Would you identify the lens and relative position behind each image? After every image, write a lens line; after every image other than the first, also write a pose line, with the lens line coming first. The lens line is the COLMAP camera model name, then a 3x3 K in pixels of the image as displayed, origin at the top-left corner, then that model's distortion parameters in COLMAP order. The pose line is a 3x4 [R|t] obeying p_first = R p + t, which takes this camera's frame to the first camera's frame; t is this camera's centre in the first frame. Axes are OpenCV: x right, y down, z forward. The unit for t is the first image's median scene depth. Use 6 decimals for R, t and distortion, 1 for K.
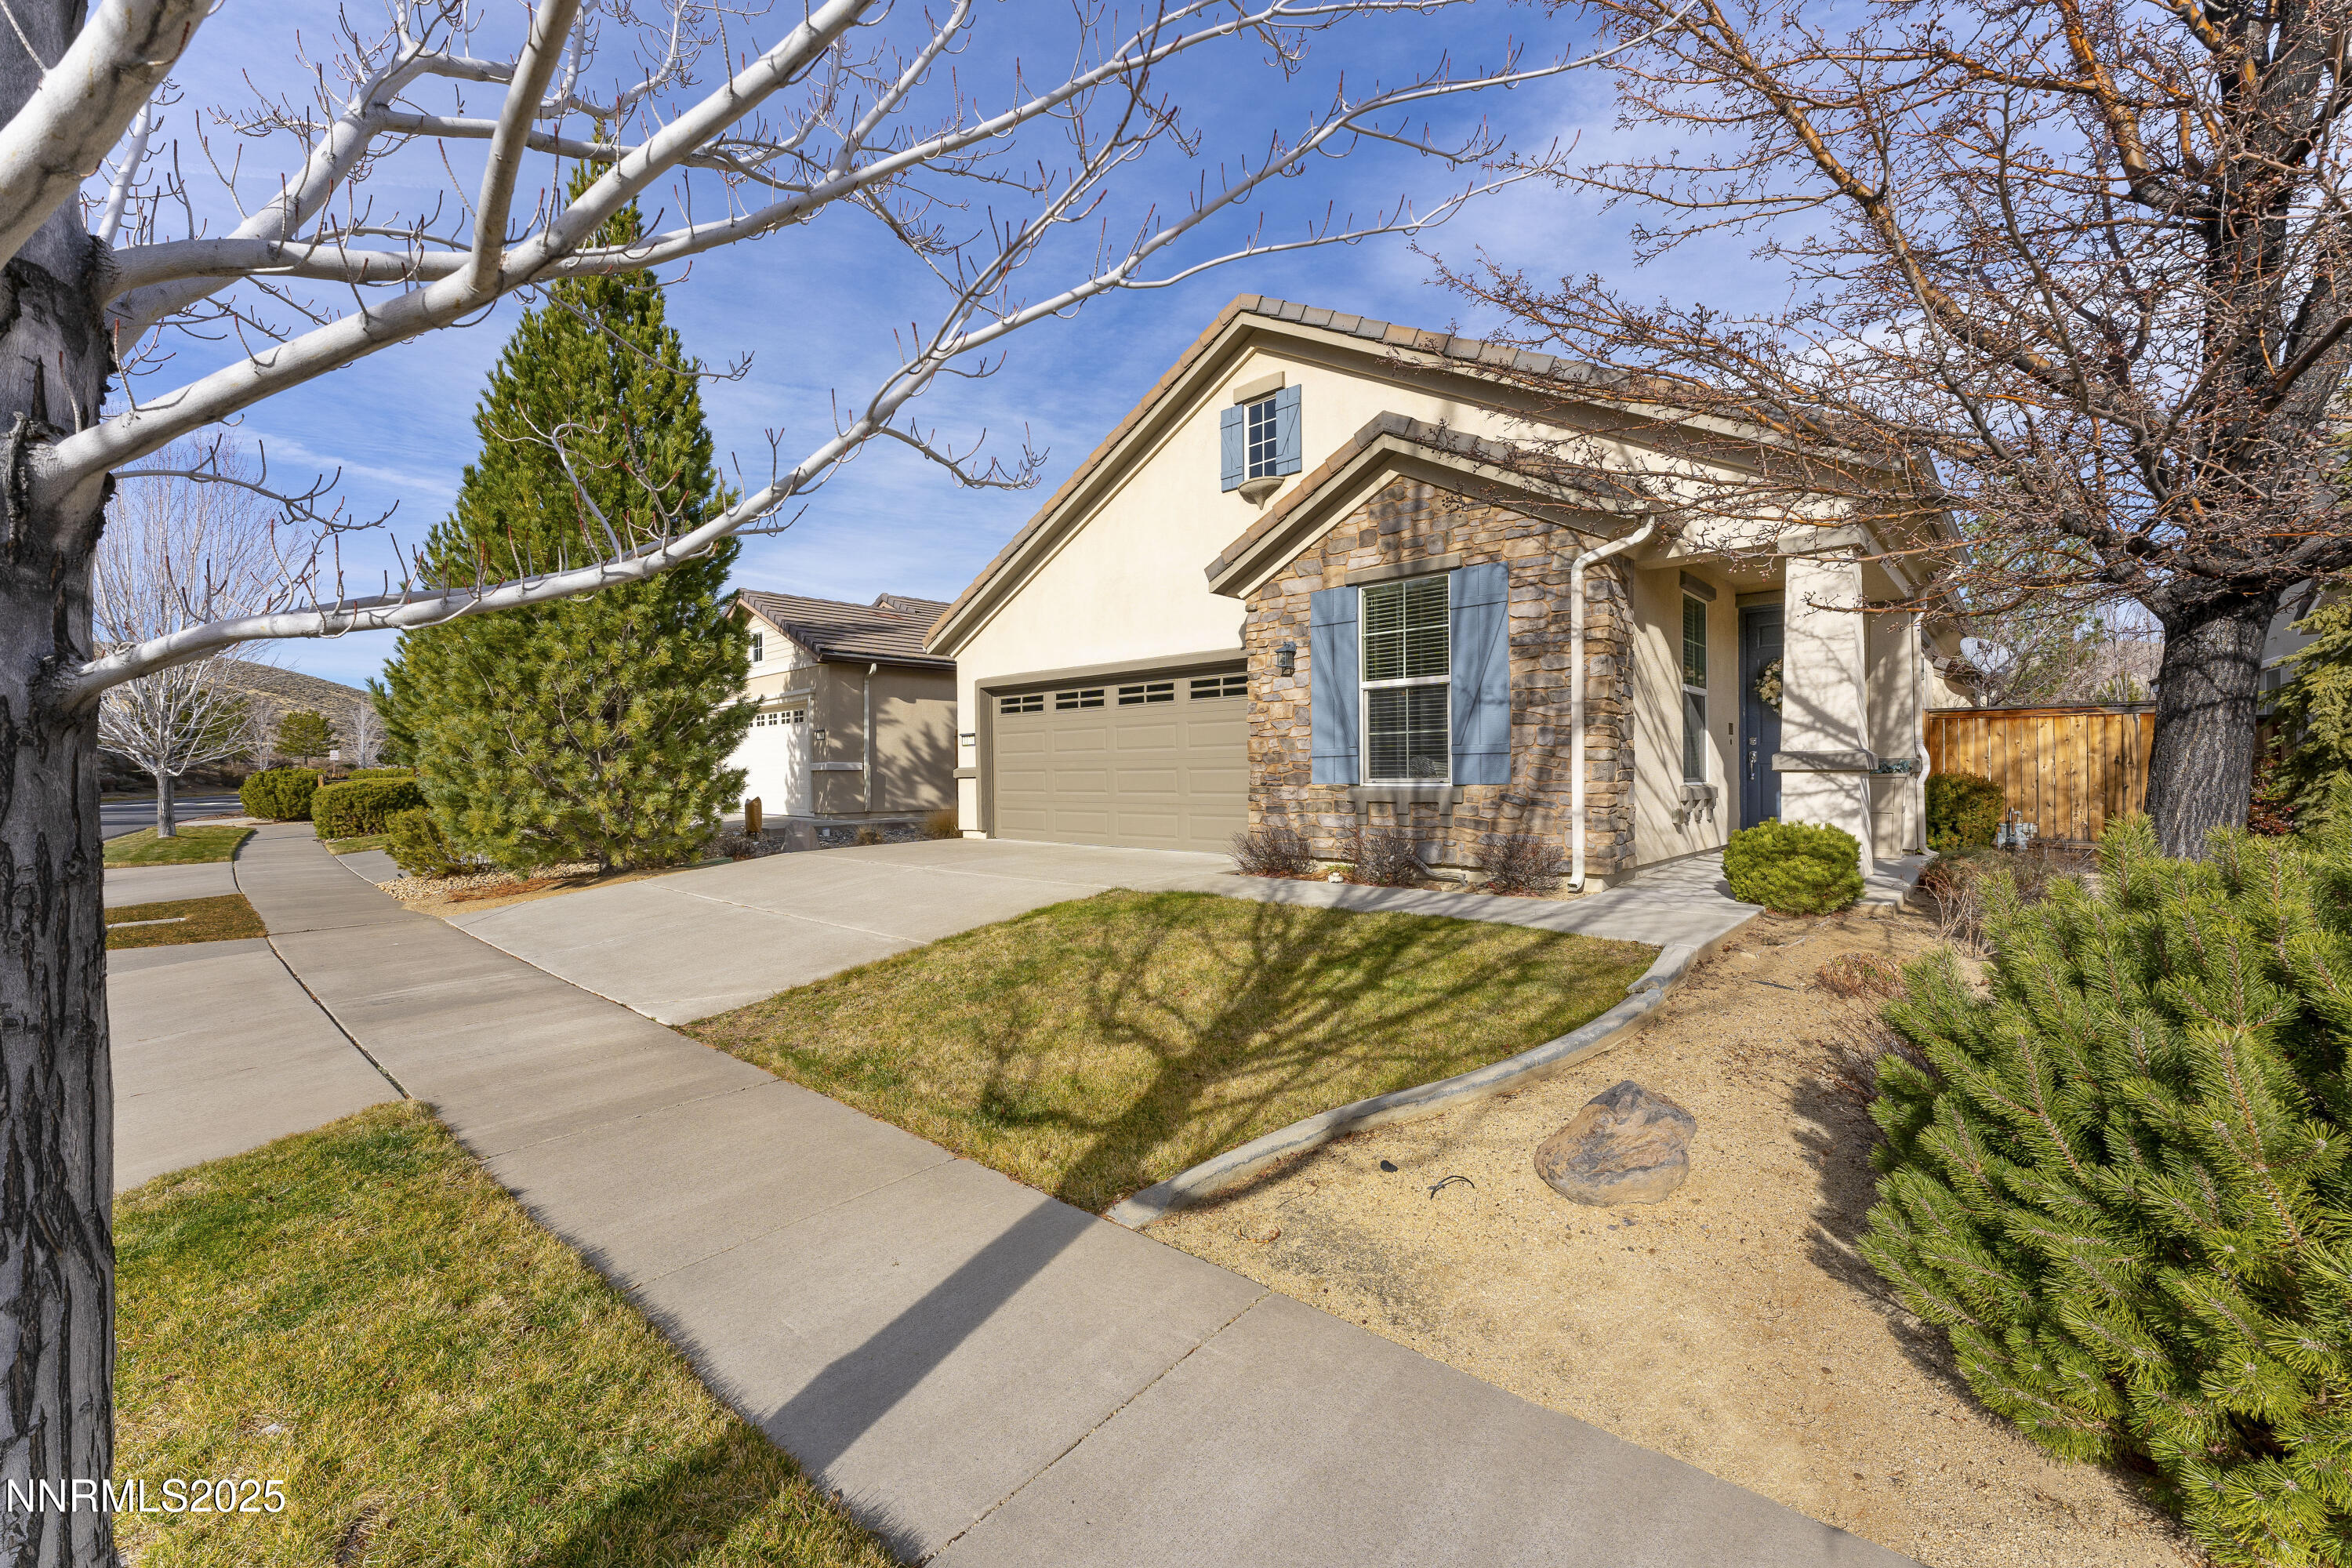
lens RADIAL K [[951.0, 0, 1164.6], [0, 951.0, 775.0], [0, 0, 1]] dist [-0.000977, -0.000067]
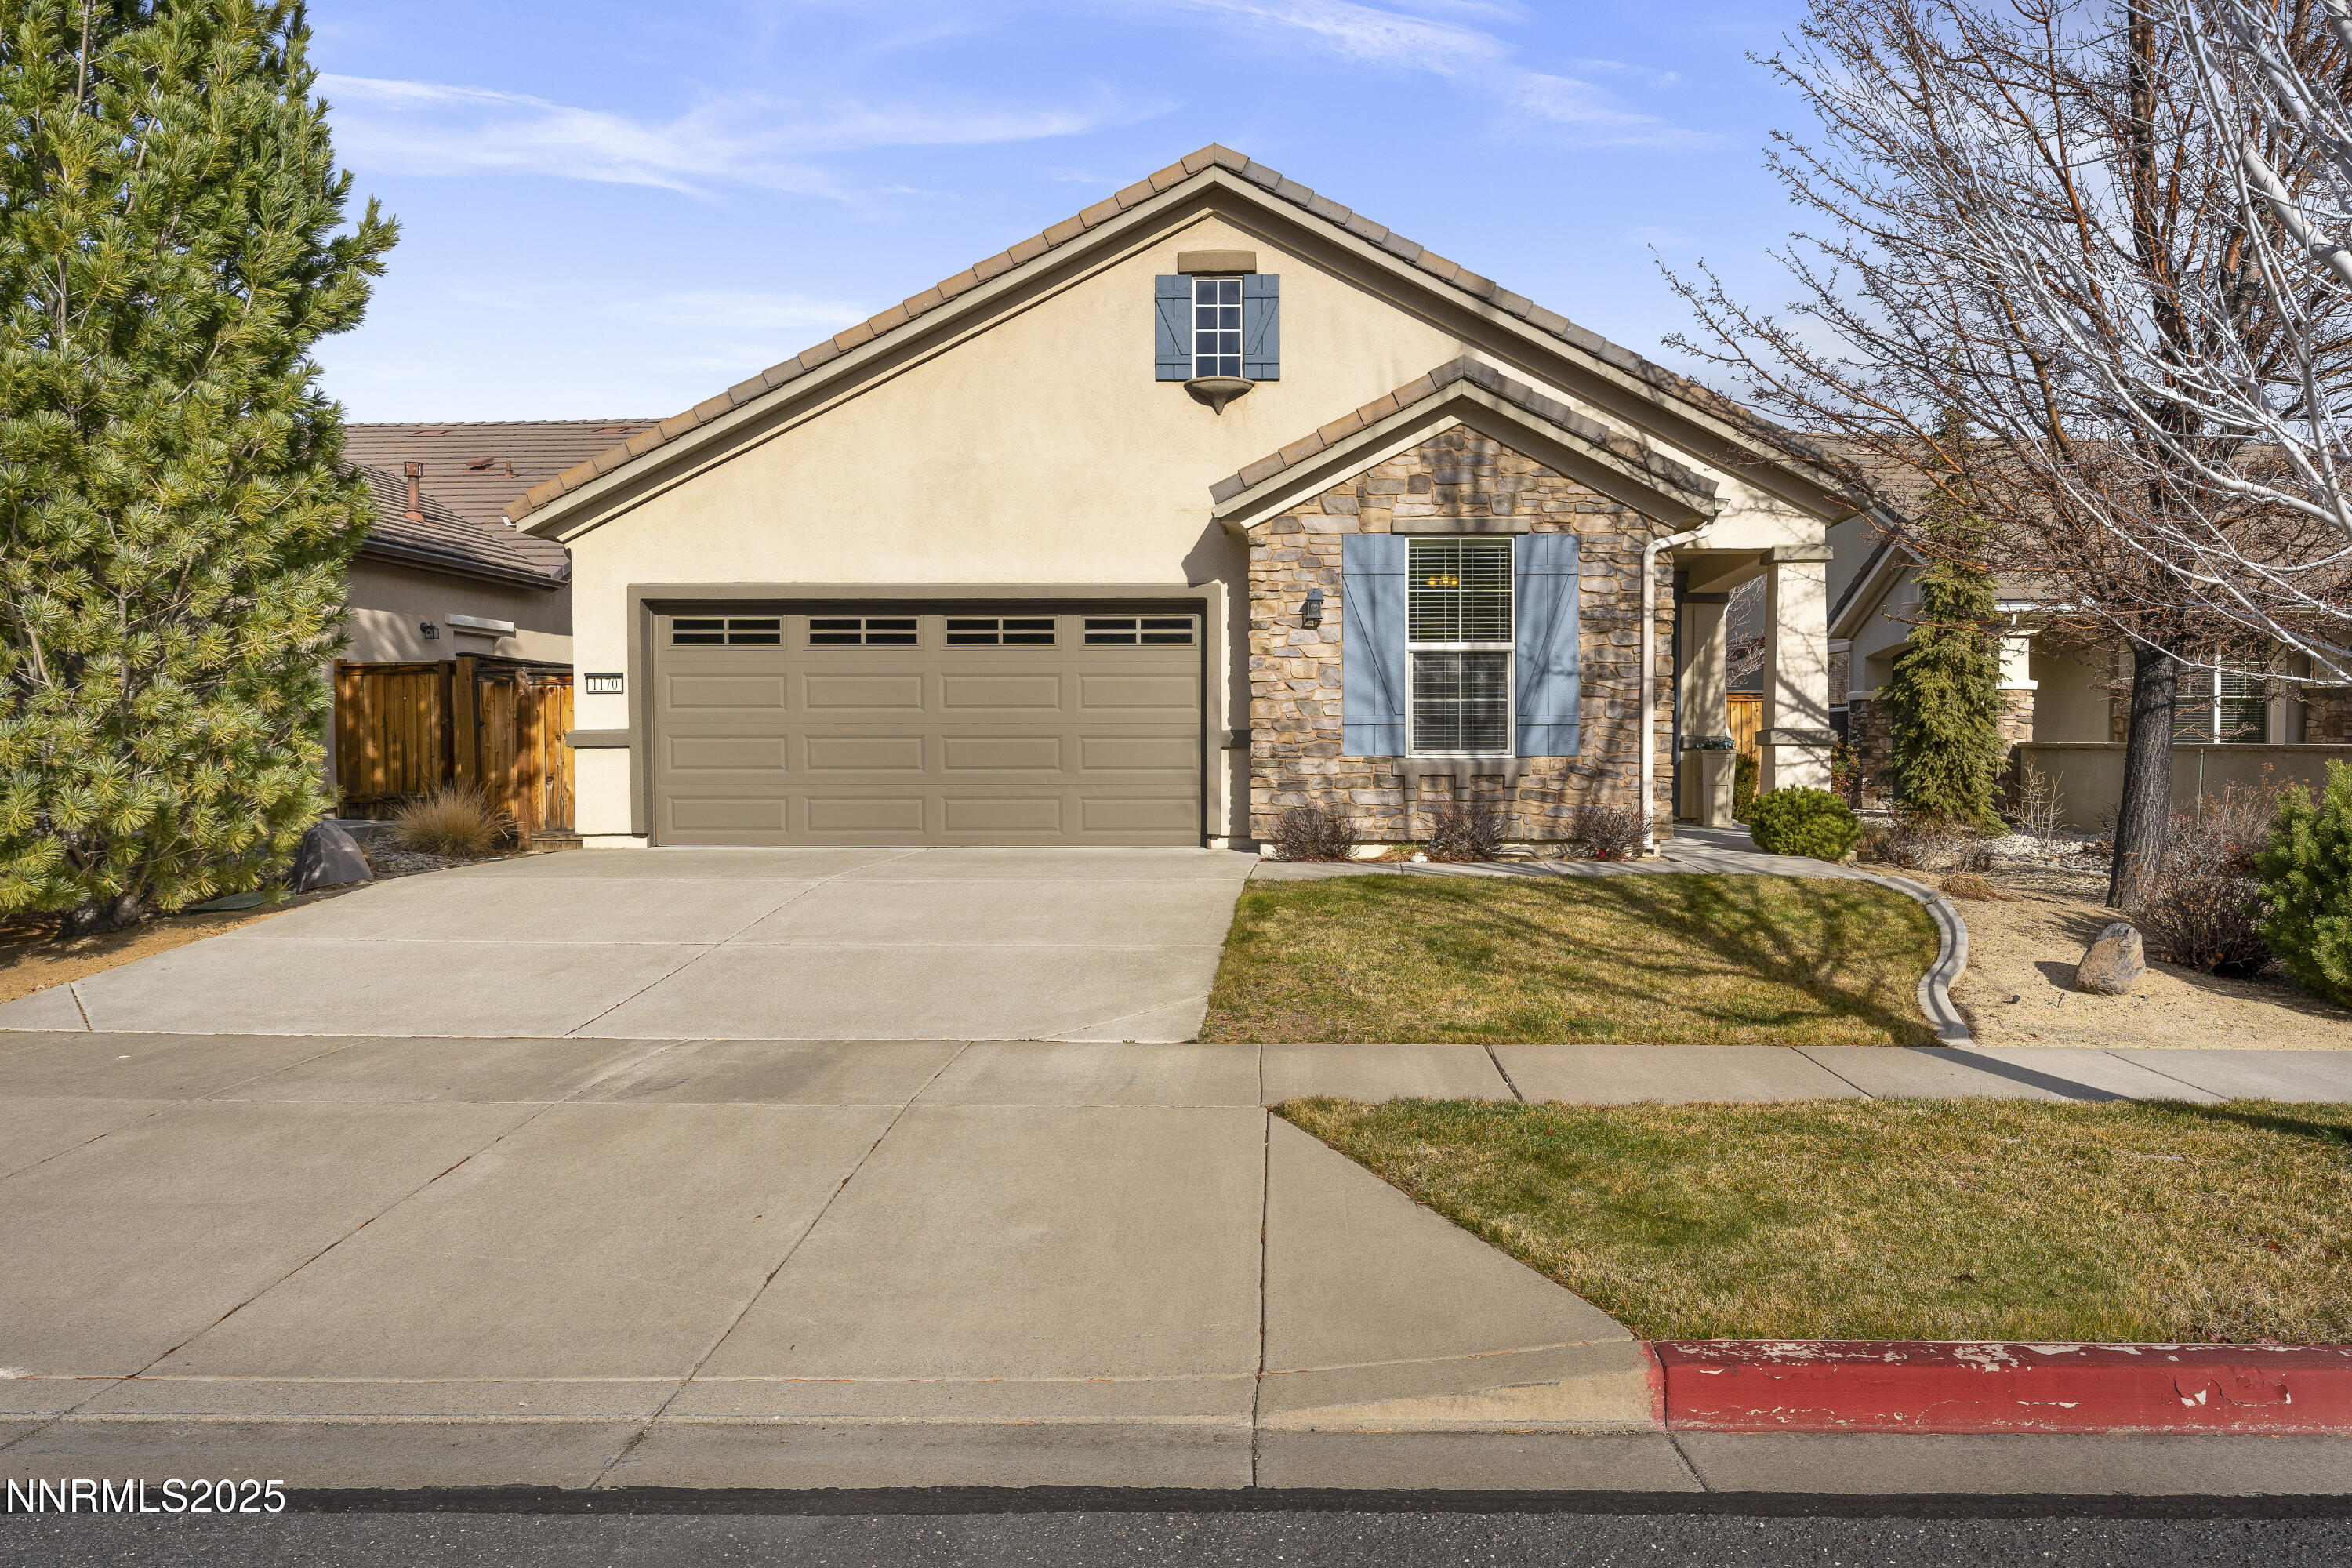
lens RADIAL K [[1654.5, 0, 1185.0], [0, 1654.5, 784.6], [0, 0, 1]] dist [-0.002513, 0.000832]
pose [[0.749697, -0.004261, 0.661768, -1.021639], [-0.005082, 0.999913, 0.012195, 0.019392], [-0.661762, -0.012506, 0.749609, -0.038872]]
